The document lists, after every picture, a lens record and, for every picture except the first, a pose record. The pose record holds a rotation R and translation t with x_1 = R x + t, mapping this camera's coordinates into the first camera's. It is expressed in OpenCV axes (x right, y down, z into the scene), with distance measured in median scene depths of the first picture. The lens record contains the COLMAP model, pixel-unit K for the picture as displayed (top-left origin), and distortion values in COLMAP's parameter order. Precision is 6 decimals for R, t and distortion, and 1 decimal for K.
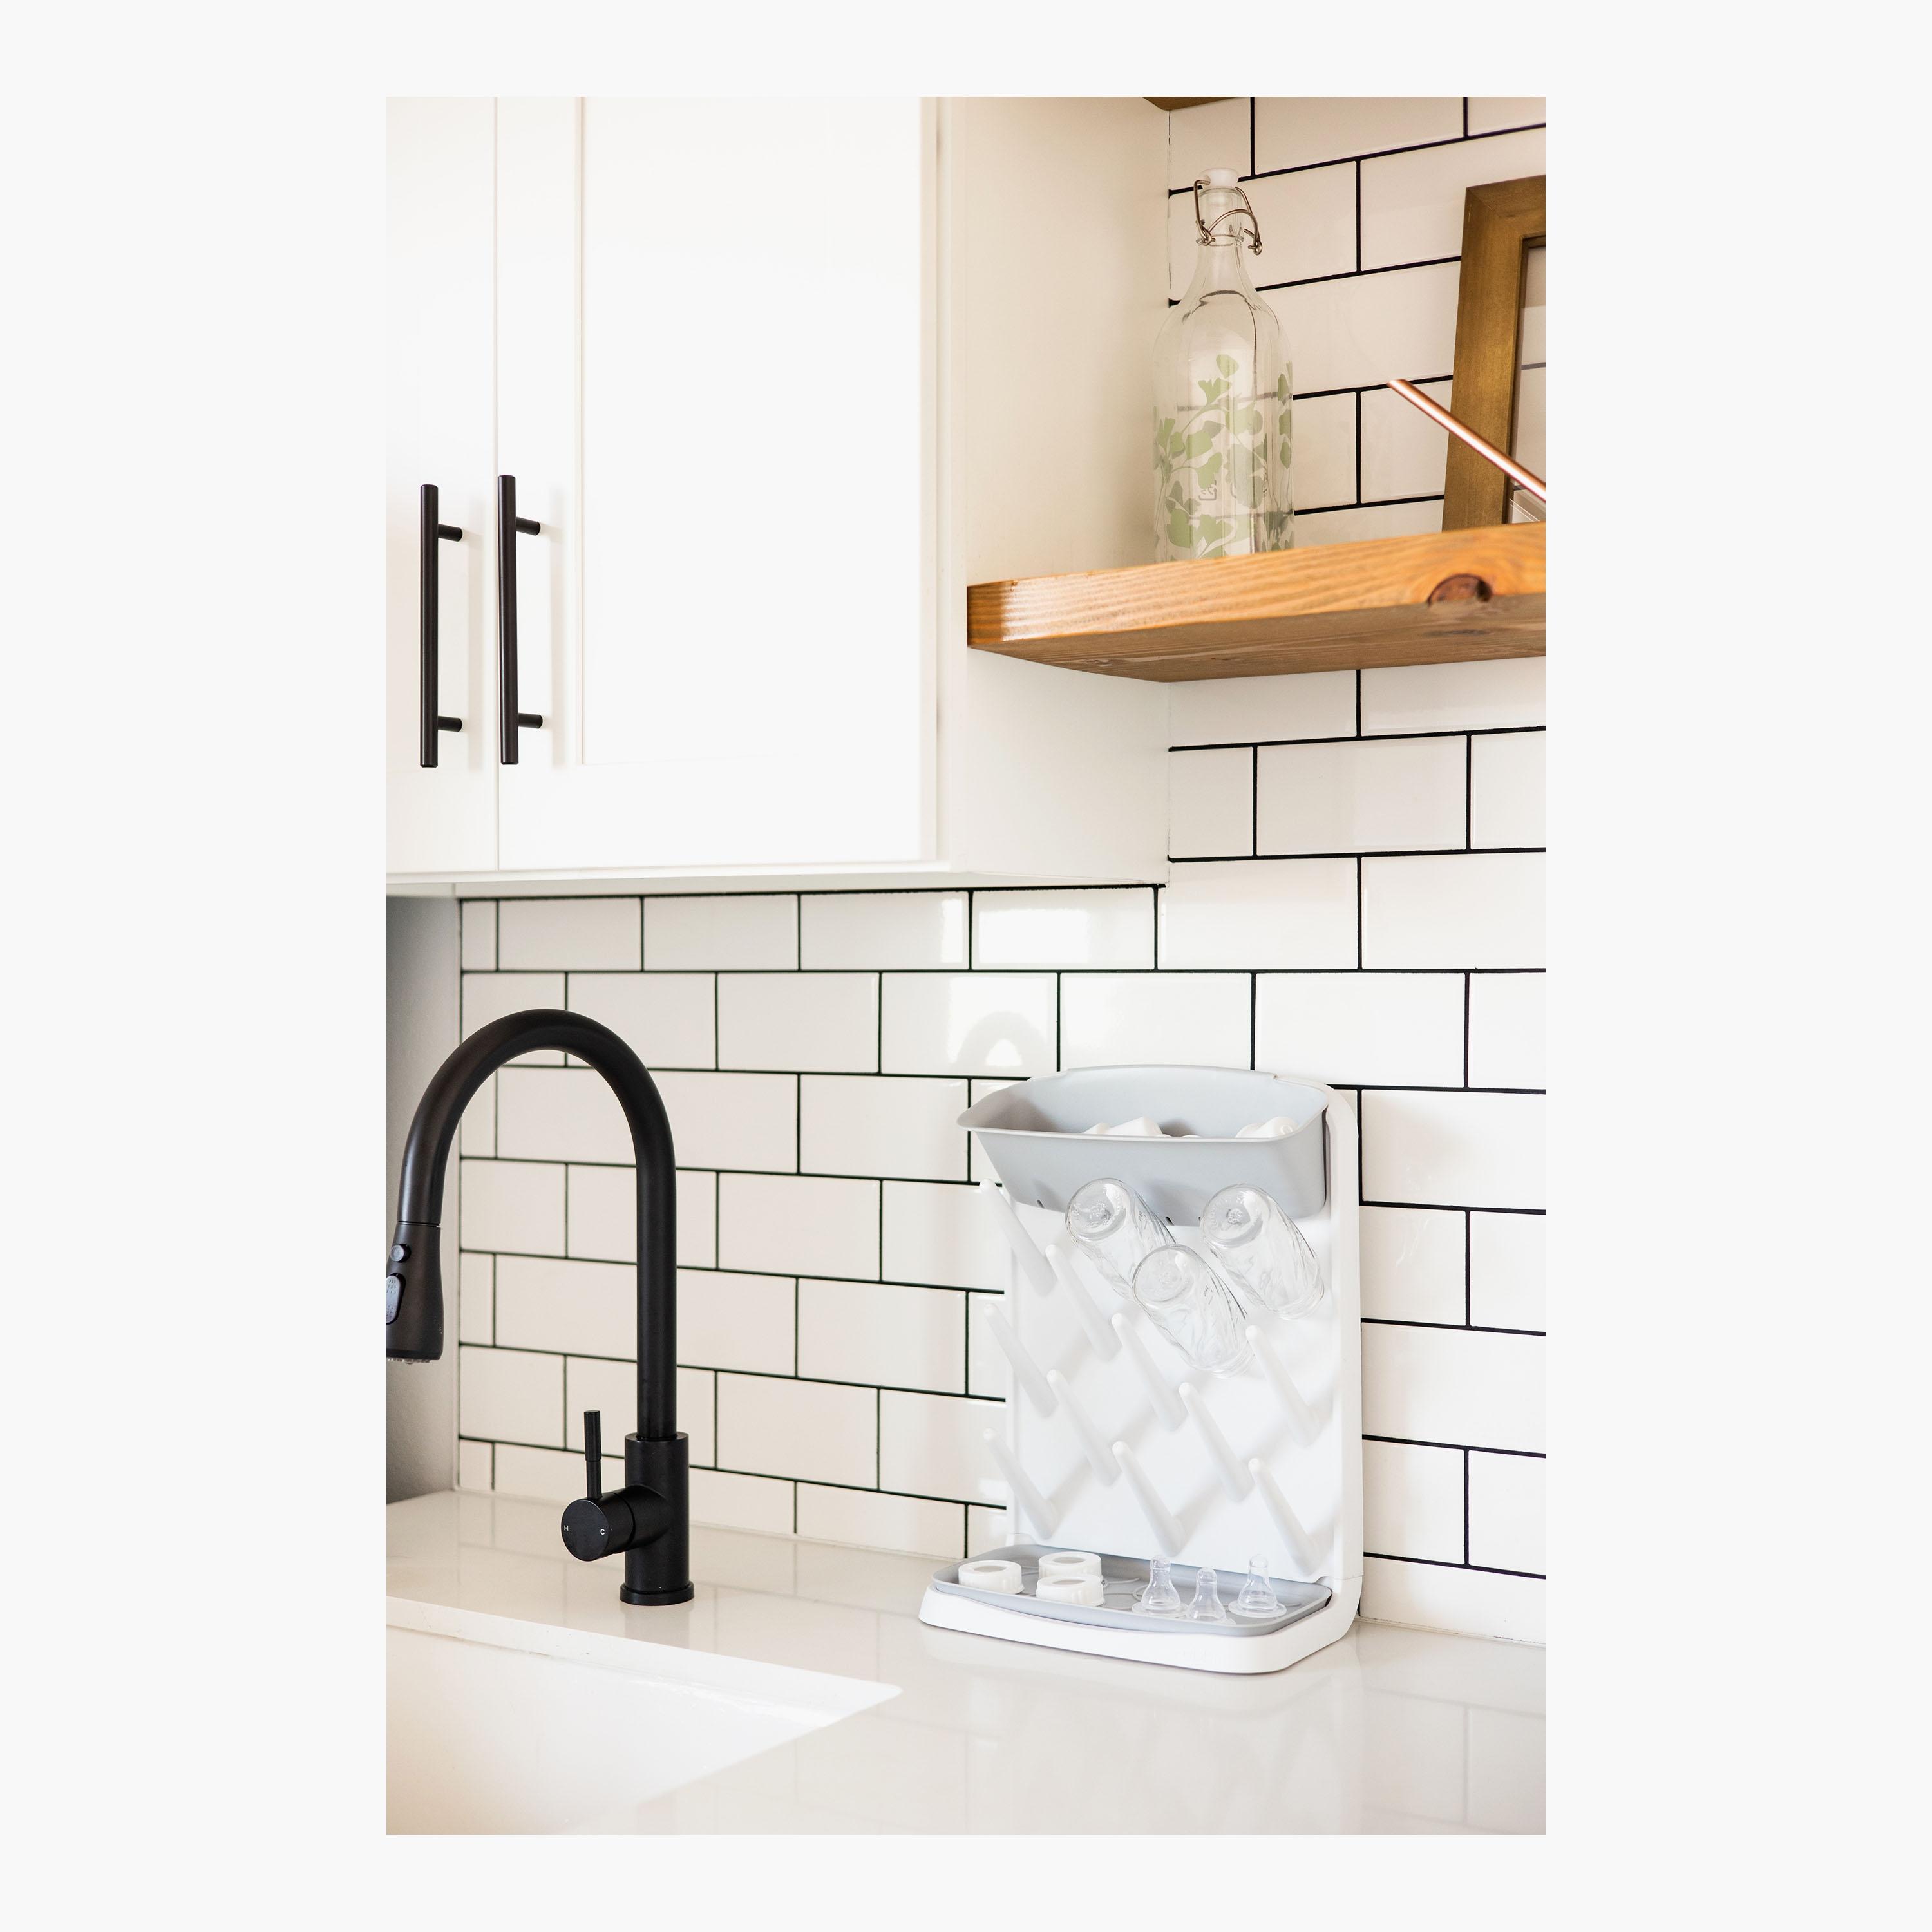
lens RADIAL K [[2447.9, 0, 983.4], [0, 2447.9, 969.3], [0, 0, 1]] dist [-0.009102, 0.000000]
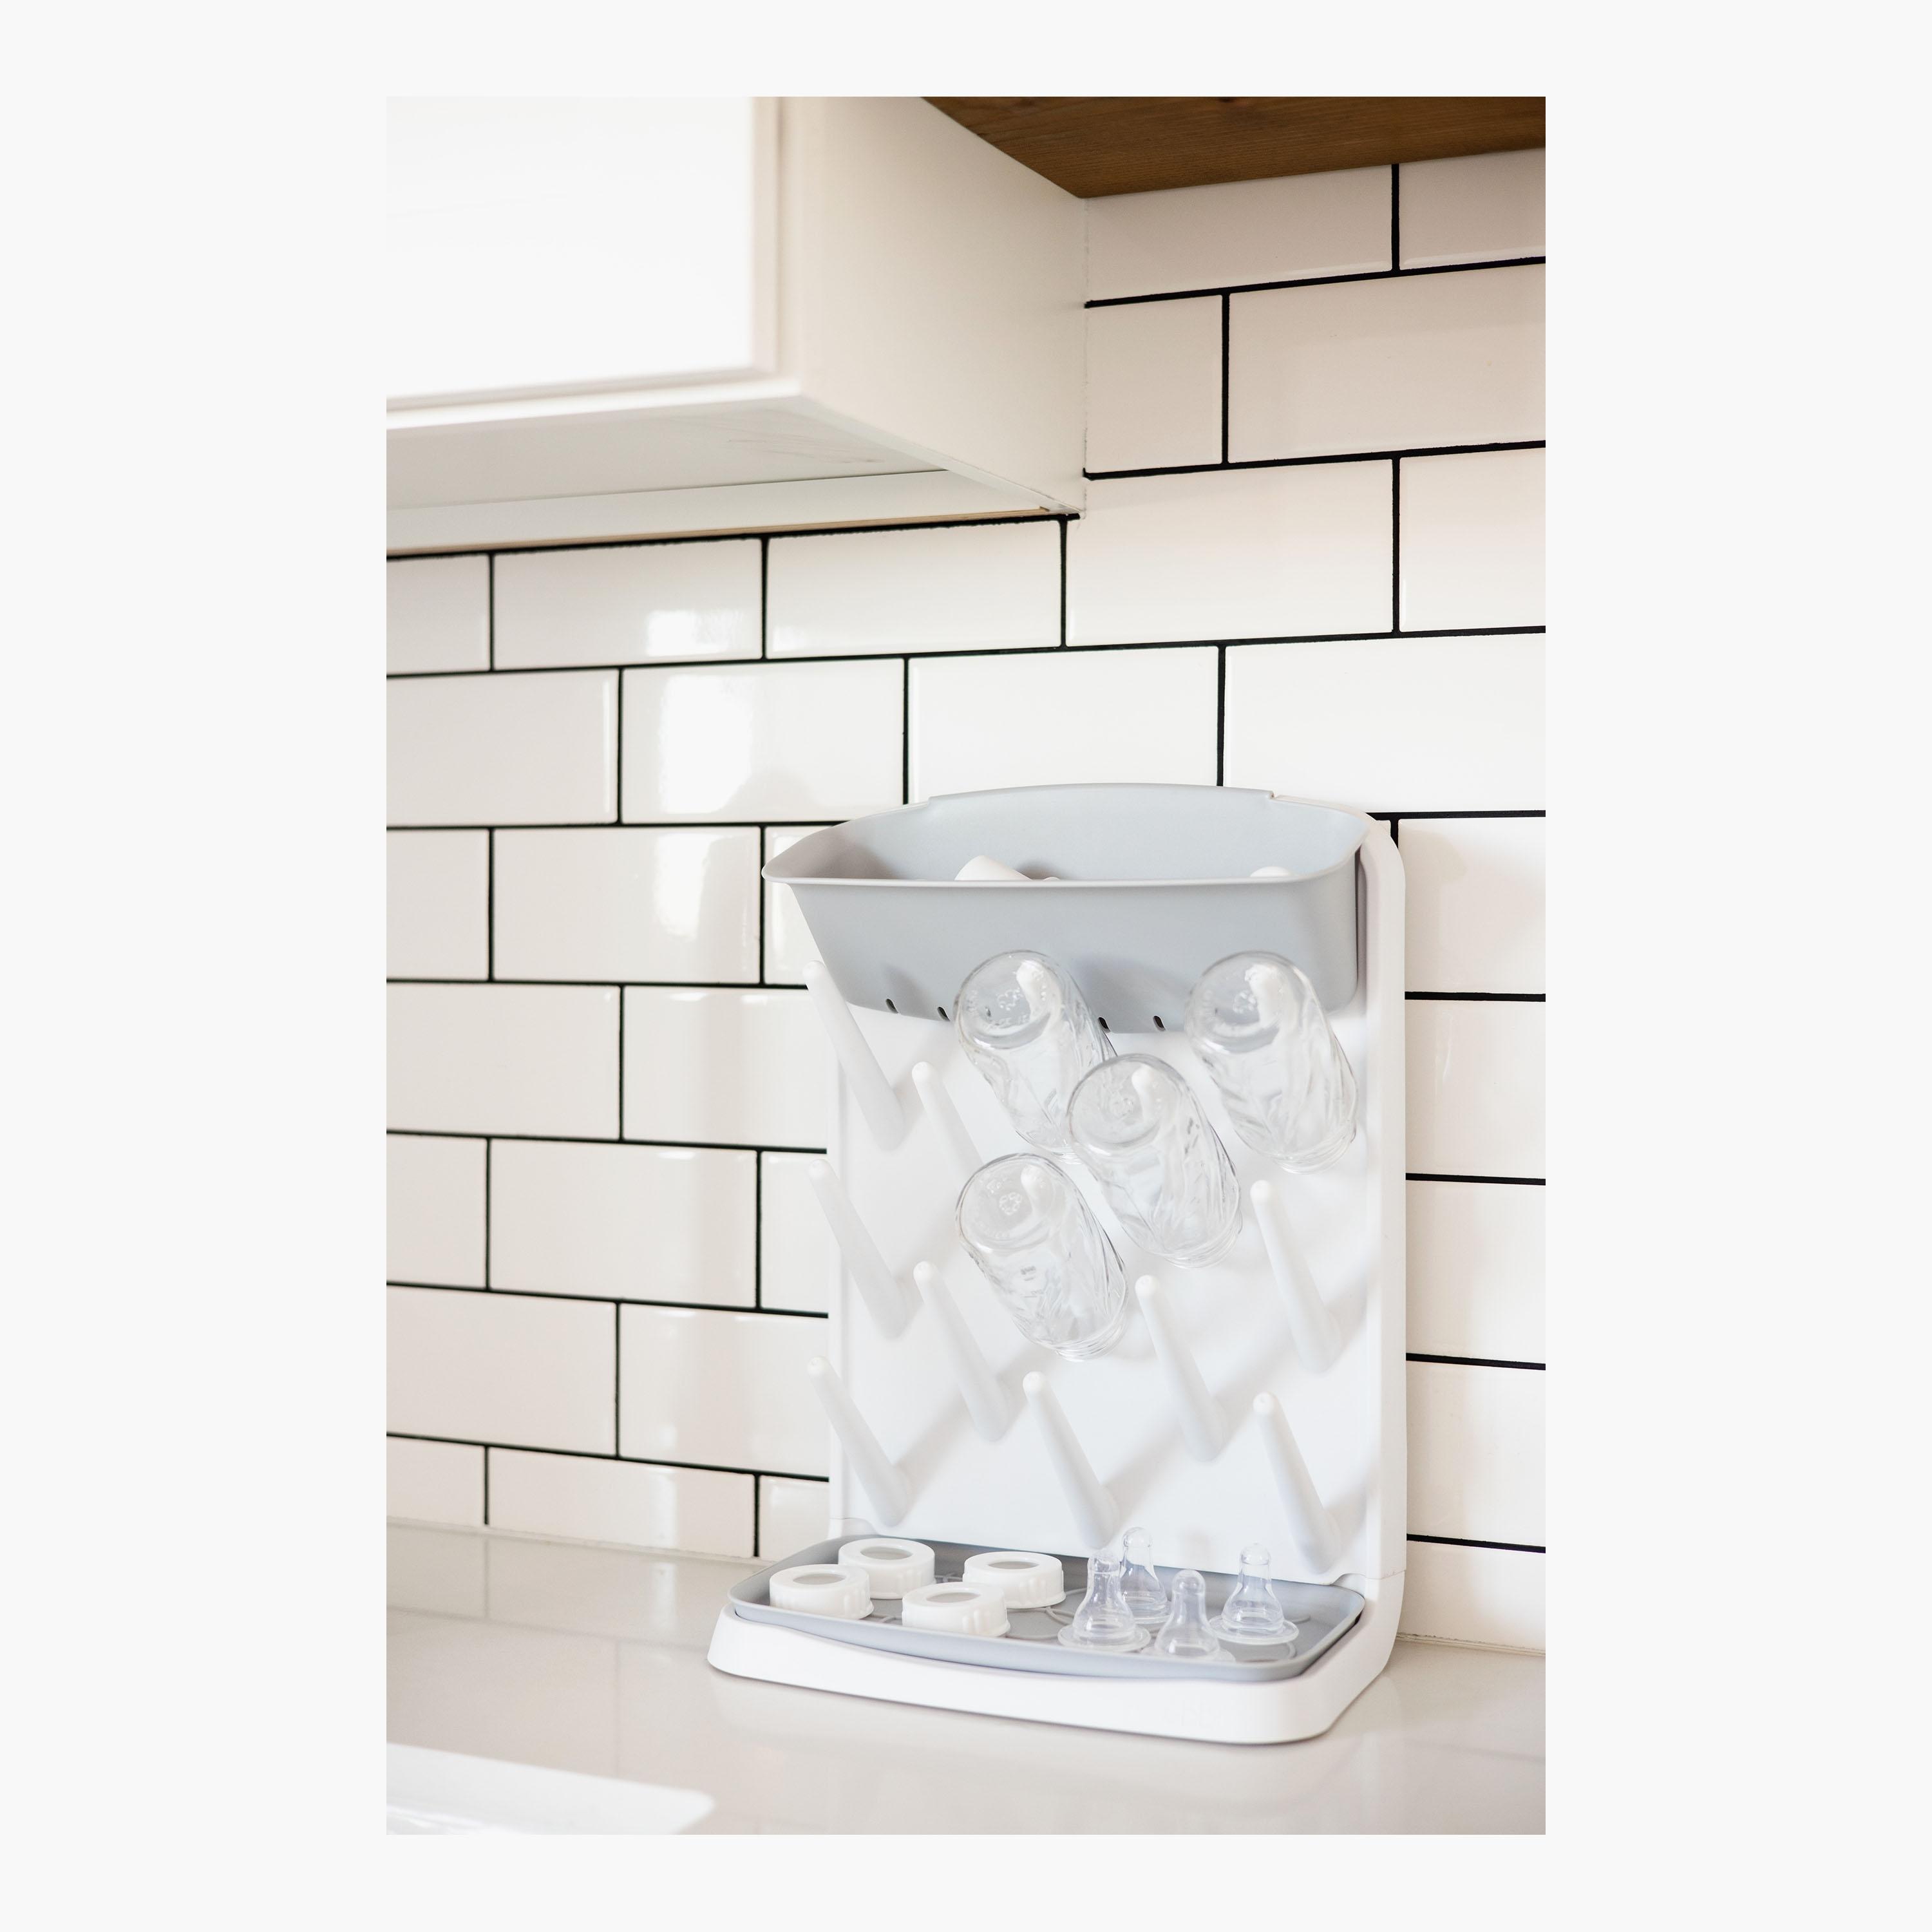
lens RADIAL K [[2447.9, 0, 986.5], [0, 2447.9, 960.8], [0, 0, 1]] dist [-0.009102, 0.000000]
pose [[0.987836, -0.000988, 0.155498, -0.052874], [-0.002774, 0.999709, 0.023975, 0.071070], [-0.155477, -0.024114, 0.987545, 0.377916]]
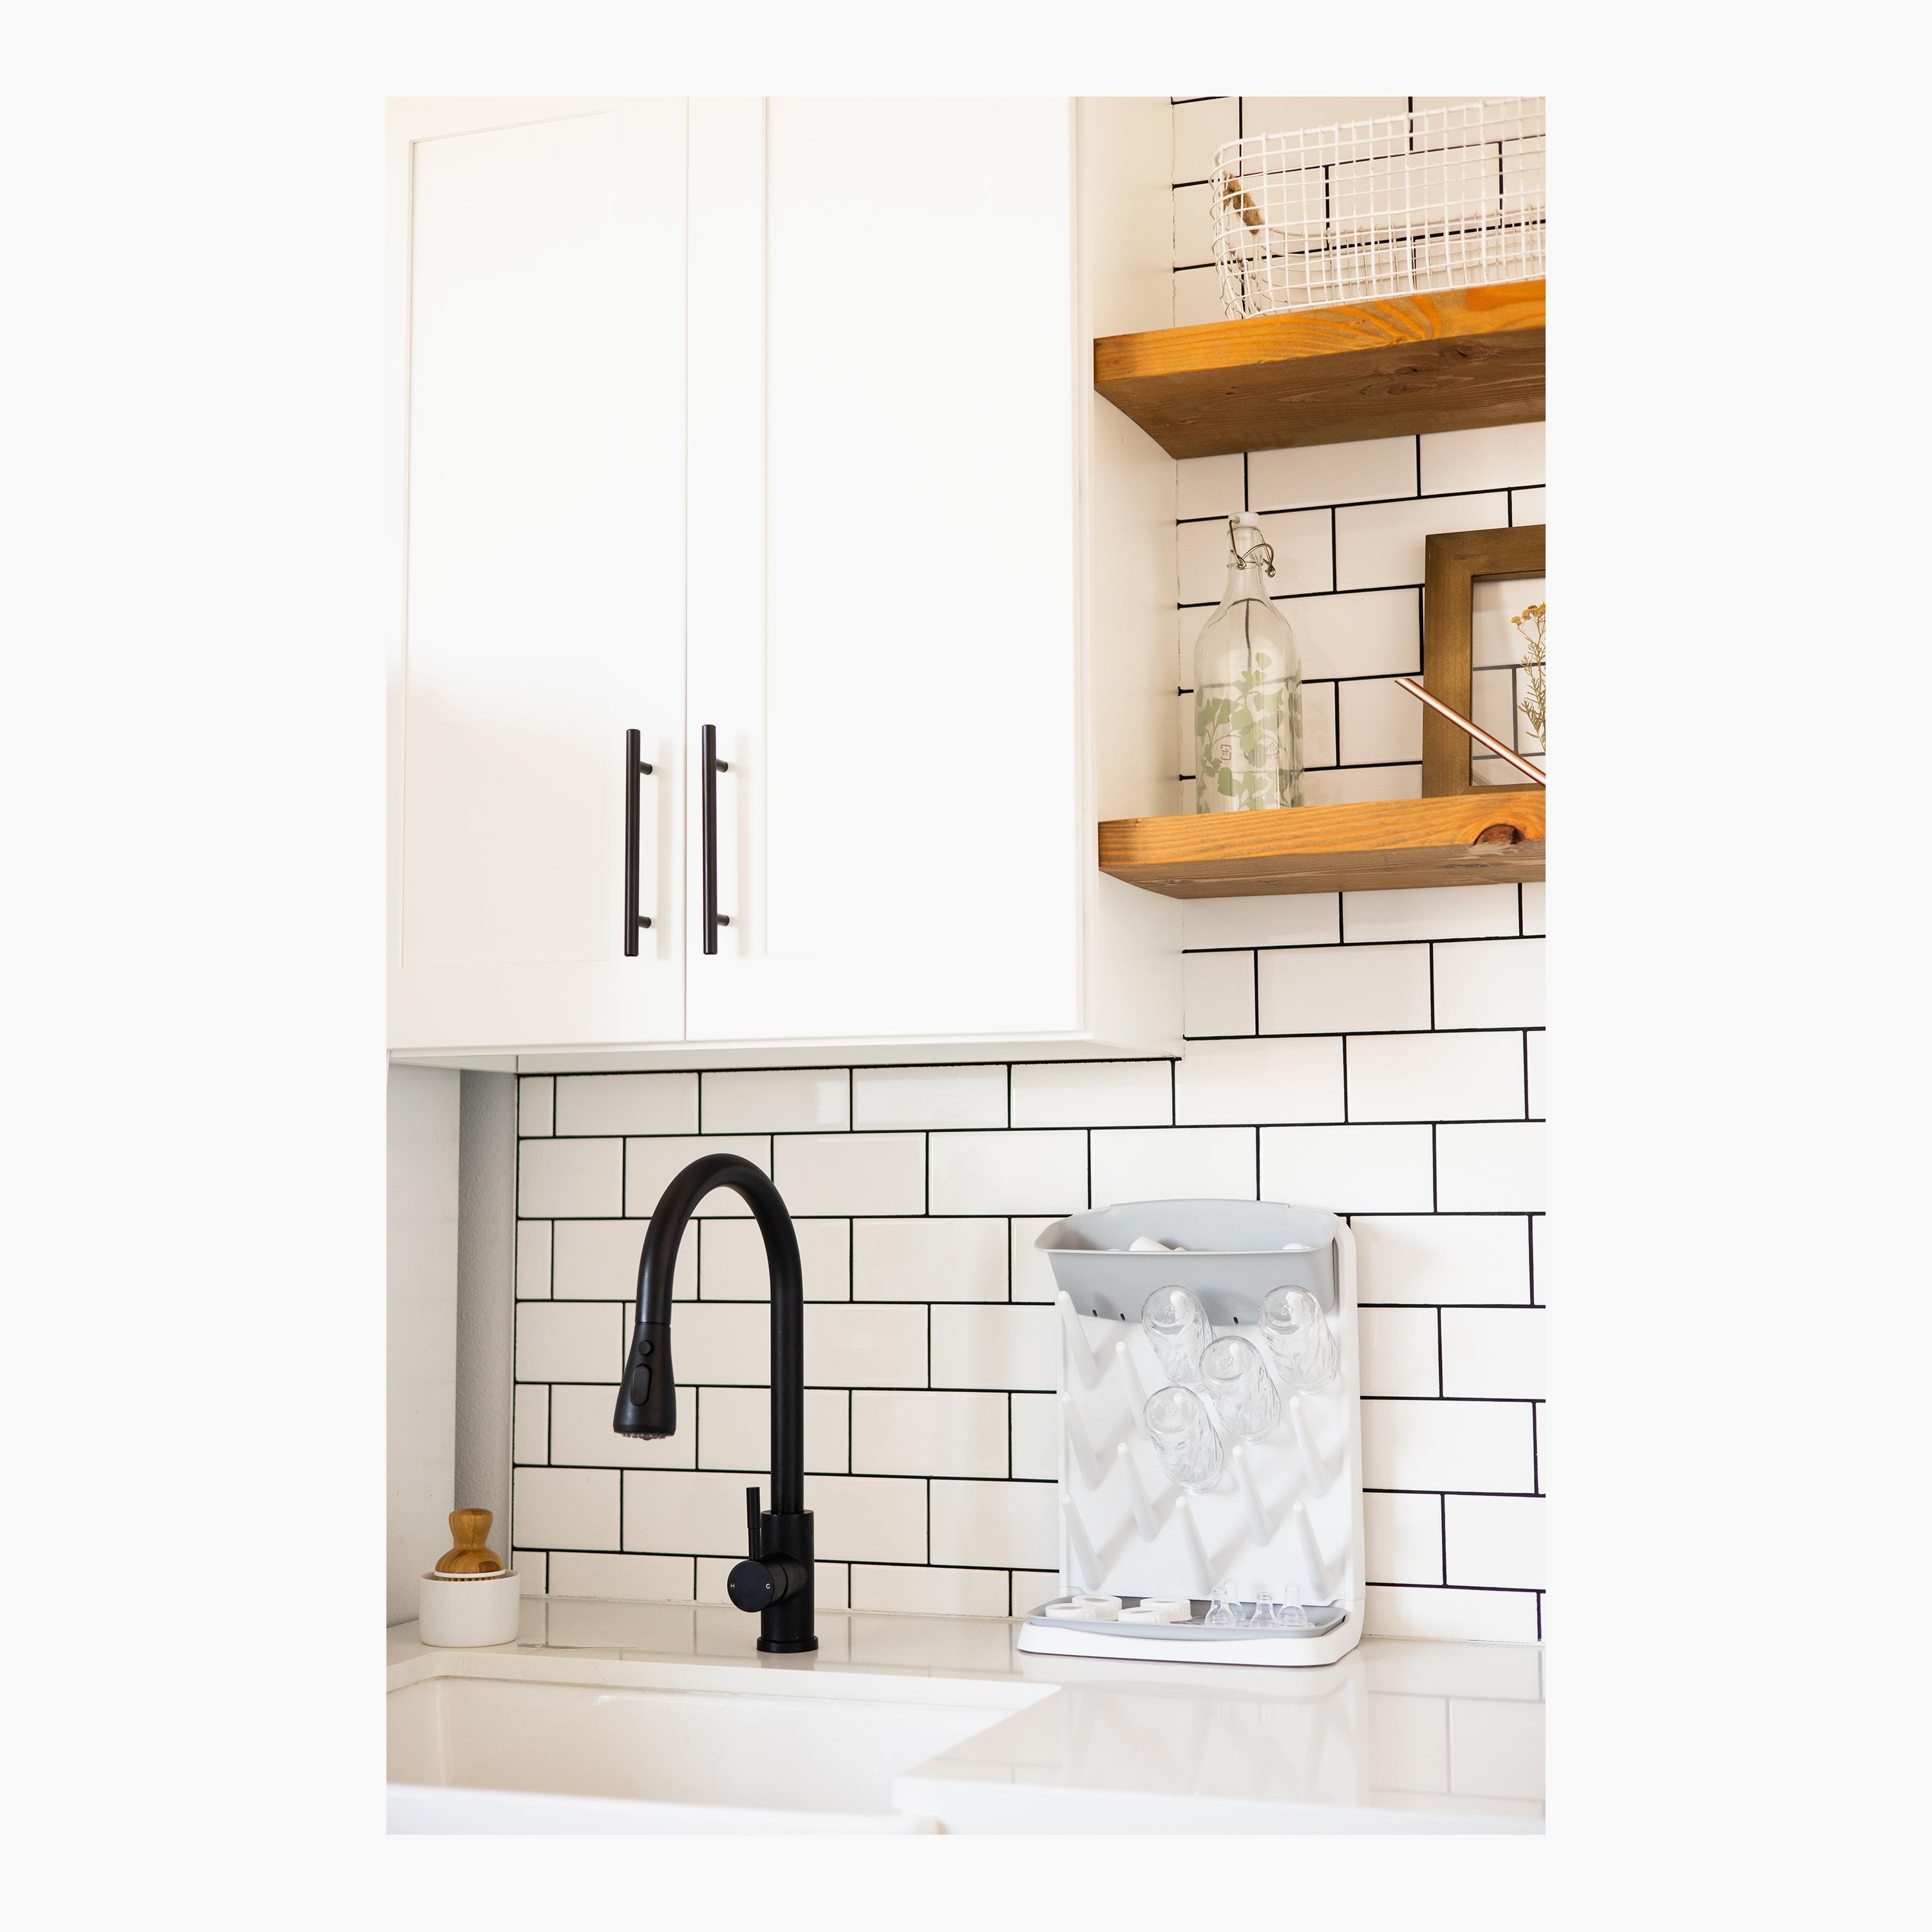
lens RADIAL K [[2447.9, 0, 981.9], [0, 2447.9, 974.7], [0, 0, 1]] dist [-0.009102, 0.000000]
pose [[0.977587, 0.011347, 0.210226, -0.305784], [0.007261, 0.996135, -0.087532, 0.033781], [-0.210407, 0.087097, 0.973726, -0.222289]]
